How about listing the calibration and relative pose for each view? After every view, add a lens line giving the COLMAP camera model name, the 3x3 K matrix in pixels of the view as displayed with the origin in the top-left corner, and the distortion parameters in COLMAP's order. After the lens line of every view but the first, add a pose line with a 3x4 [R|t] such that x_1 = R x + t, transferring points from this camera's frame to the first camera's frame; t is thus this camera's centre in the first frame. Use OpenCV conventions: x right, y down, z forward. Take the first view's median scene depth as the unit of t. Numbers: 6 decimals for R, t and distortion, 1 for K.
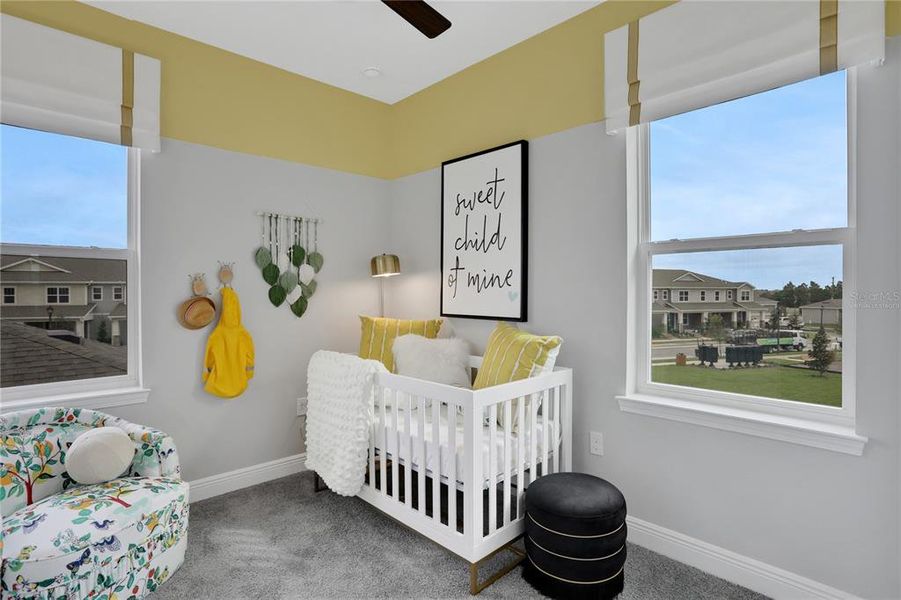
lens RADIAL K [[448.2, 0, 450.0], [0, 448.2, 294.1], [0, 0, 1]] dist [-0.050025, 0.020494]
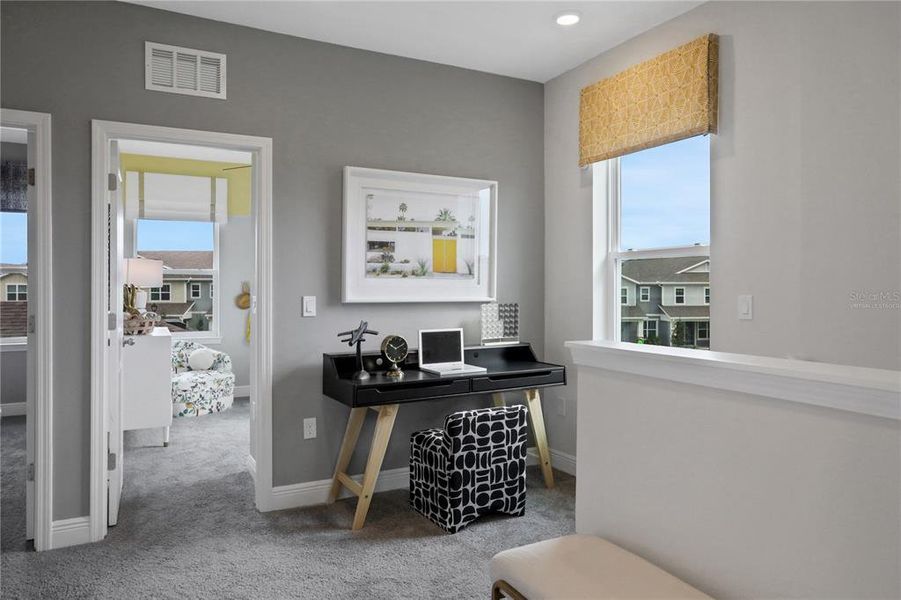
lens RADIAL K [[596.9, 0, 448.6], [0, 596.9, 291.7], [0, 0, 1]] dist [0.000021, -0.000300]
pose [[0.961965, 0.006880, -0.273087, 1.190893], [-0.008130, 0.999961, -0.003445, 0.002406], [0.273052, 0.005534, 0.961983, -1.519226]]
